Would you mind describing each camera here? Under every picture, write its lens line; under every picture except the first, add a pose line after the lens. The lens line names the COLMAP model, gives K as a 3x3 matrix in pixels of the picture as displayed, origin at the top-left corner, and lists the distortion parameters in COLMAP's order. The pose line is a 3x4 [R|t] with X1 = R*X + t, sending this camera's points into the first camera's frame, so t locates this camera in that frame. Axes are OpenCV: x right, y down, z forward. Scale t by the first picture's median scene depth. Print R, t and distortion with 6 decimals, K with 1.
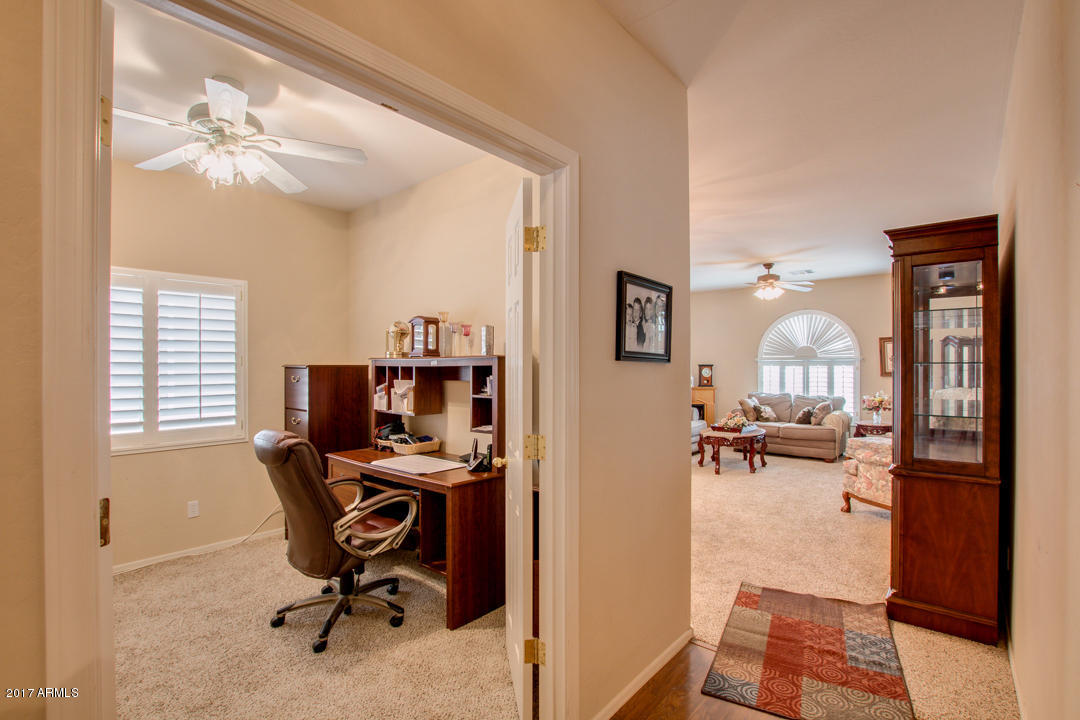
lens RADIAL K [[500.2, 0, 539.4], [0, 500.2, 367.4], [0, 0, 1]] dist [-0.026677, 0.000989]
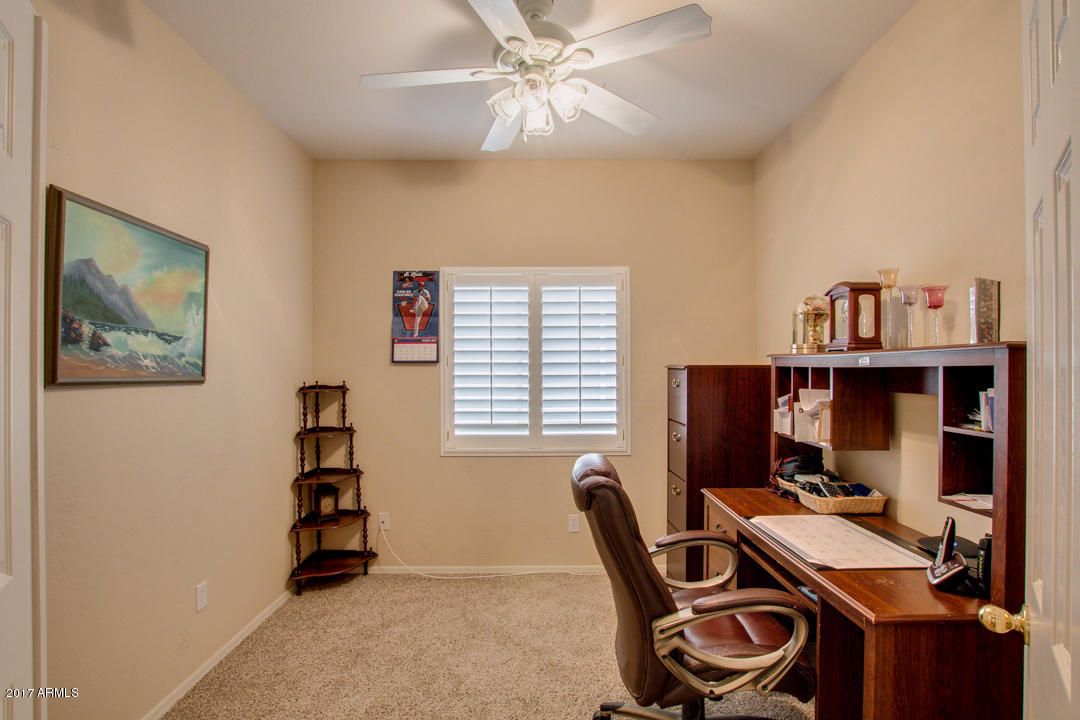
lens RADIAL K [[522.9, 0, 540.1], [0, 522.9, 363.8], [0, 0, 1]] dist [-0.030450, 0.000895]
pose [[0.656159, -0.003657, -0.754614, -0.012983], [-0.001820, 0.999978, -0.006428, -0.001484], [0.754620, 0.005591, 0.656138, 0.330962]]
